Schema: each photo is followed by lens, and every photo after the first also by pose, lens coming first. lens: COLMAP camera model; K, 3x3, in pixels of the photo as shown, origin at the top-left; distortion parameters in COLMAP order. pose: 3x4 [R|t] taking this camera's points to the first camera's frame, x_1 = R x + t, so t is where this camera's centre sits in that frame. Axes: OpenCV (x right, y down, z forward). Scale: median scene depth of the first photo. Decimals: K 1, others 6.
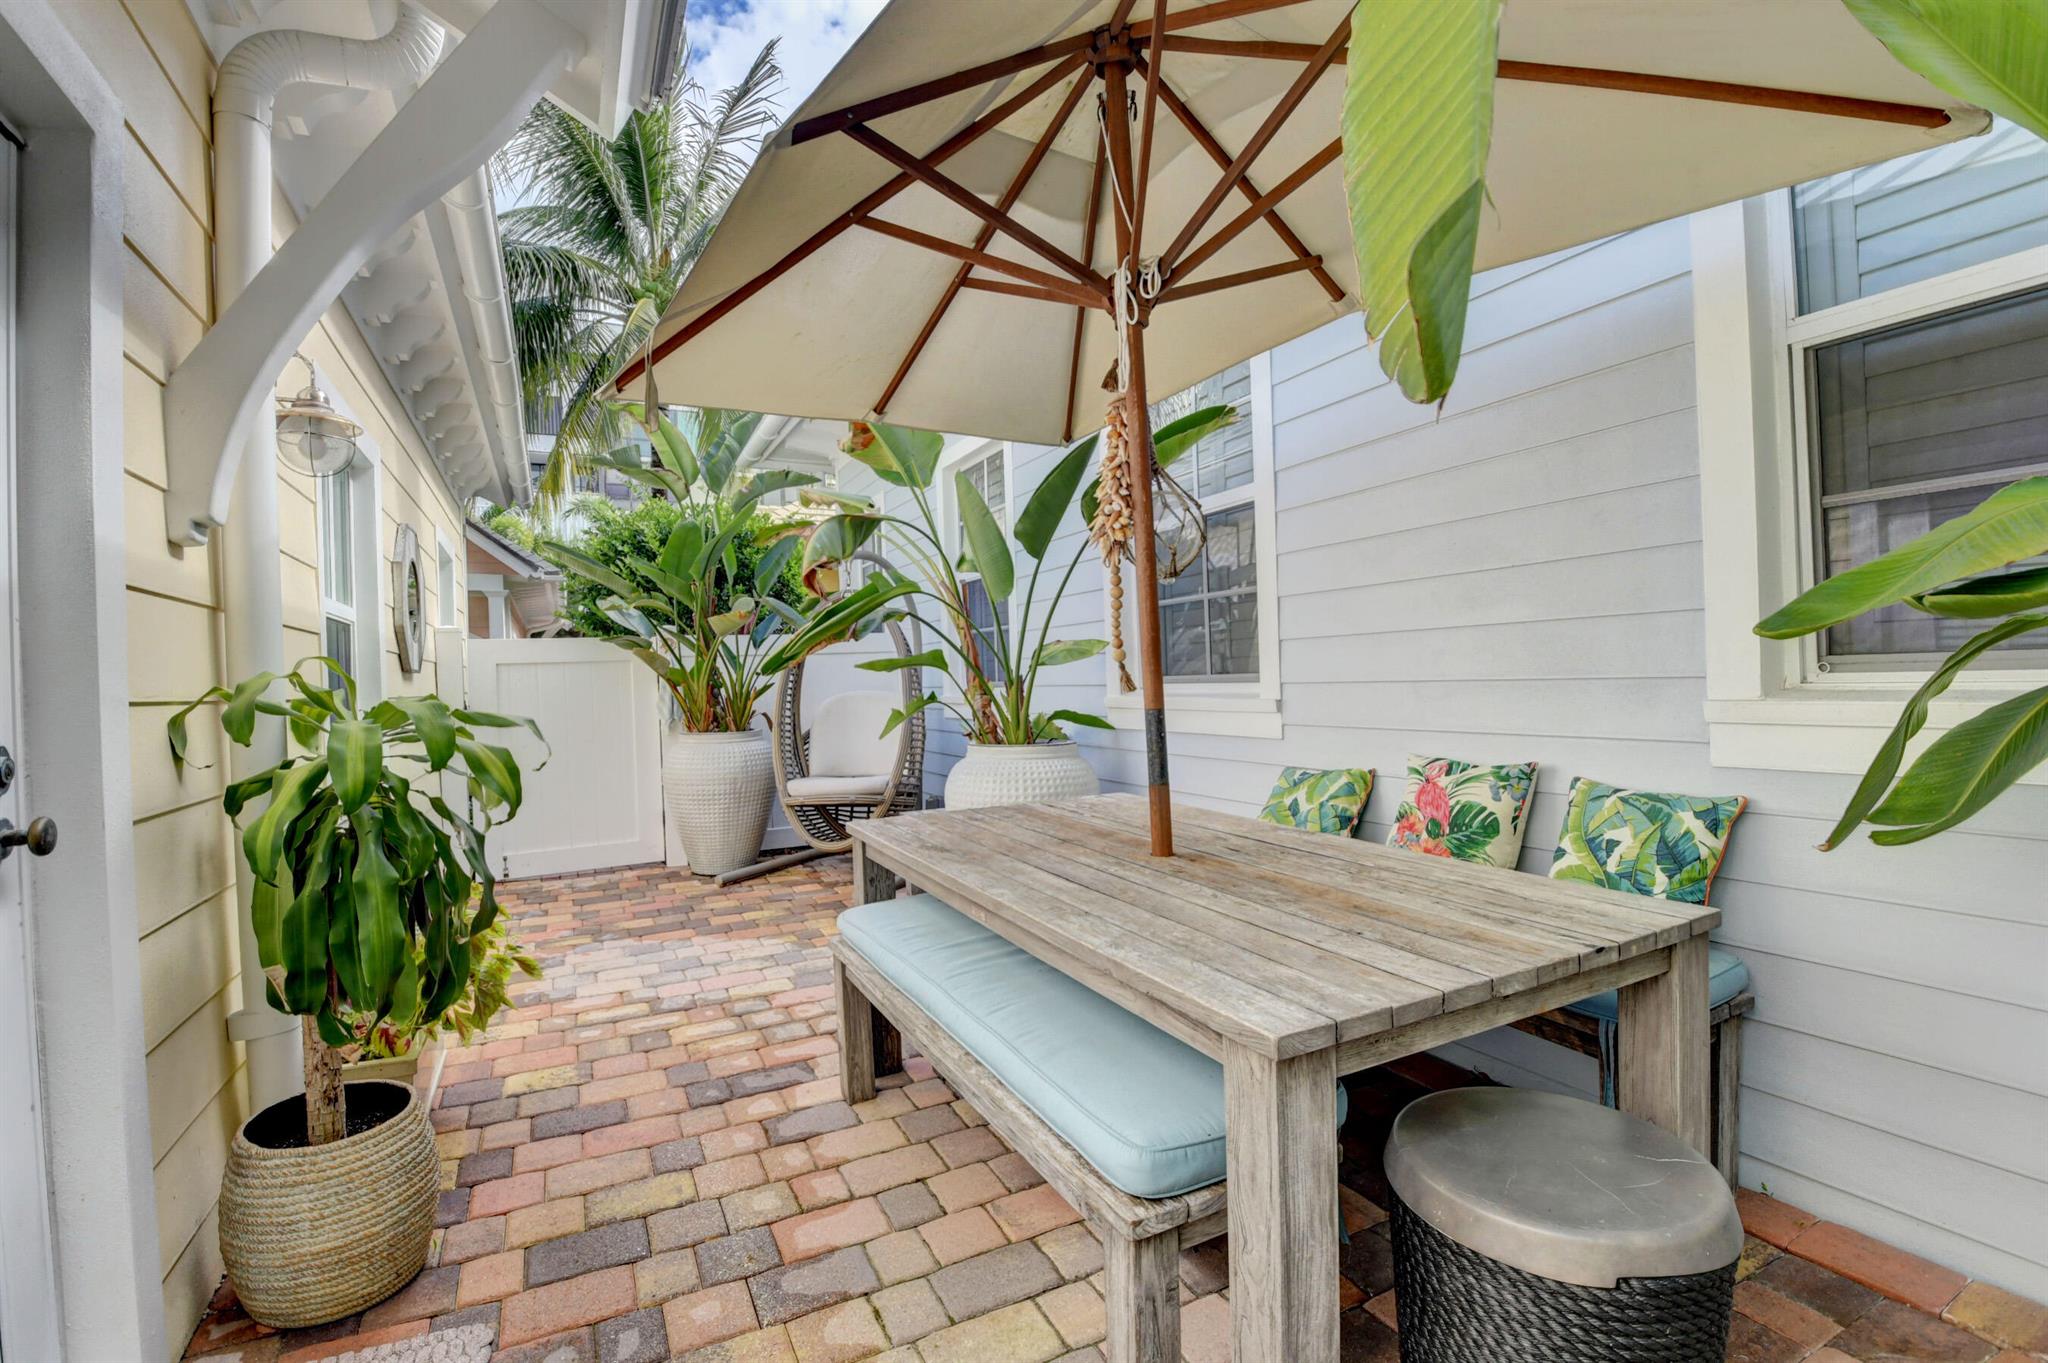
lens RADIAL K [[905.5, 0, 1030.1], [0, 905.5, 687.3], [0, 0, 1]] dist [0.000842, -0.019358]
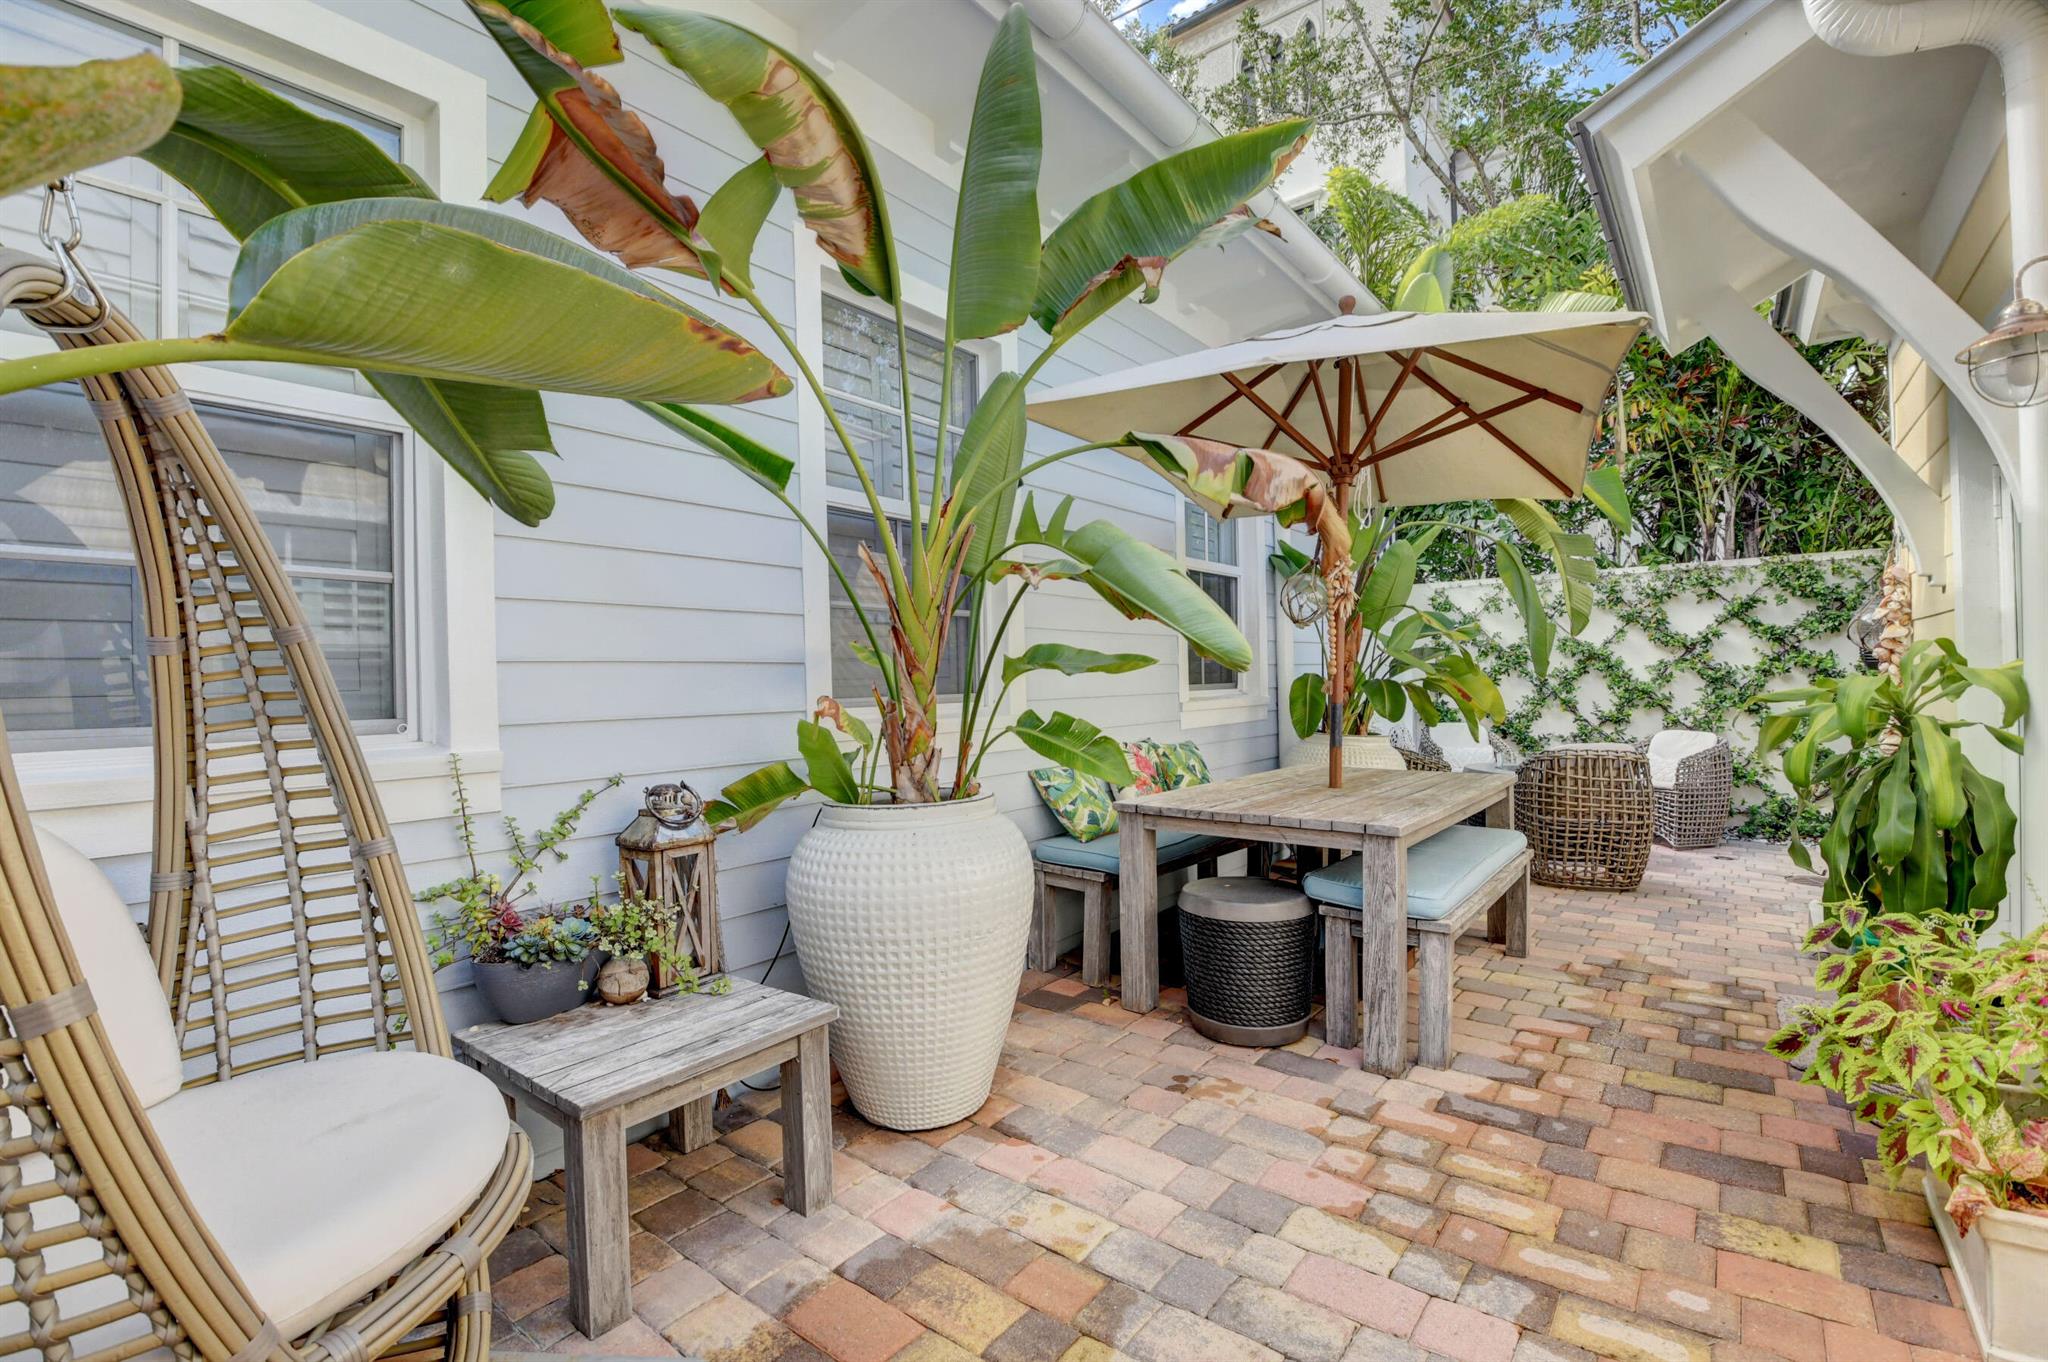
lens RADIAL K [[905.5, 0, 1030.1], [0, 905.5, 686.8], [0, 0, 1]] dist [0.000842, -0.019358]
pose [[-0.419465, 0.040734, 0.906857, -0.947429], [0.047206, 0.998620, -0.023021, 0.006248], [-0.906543, 0.033153, -0.420809, 1.814291]]
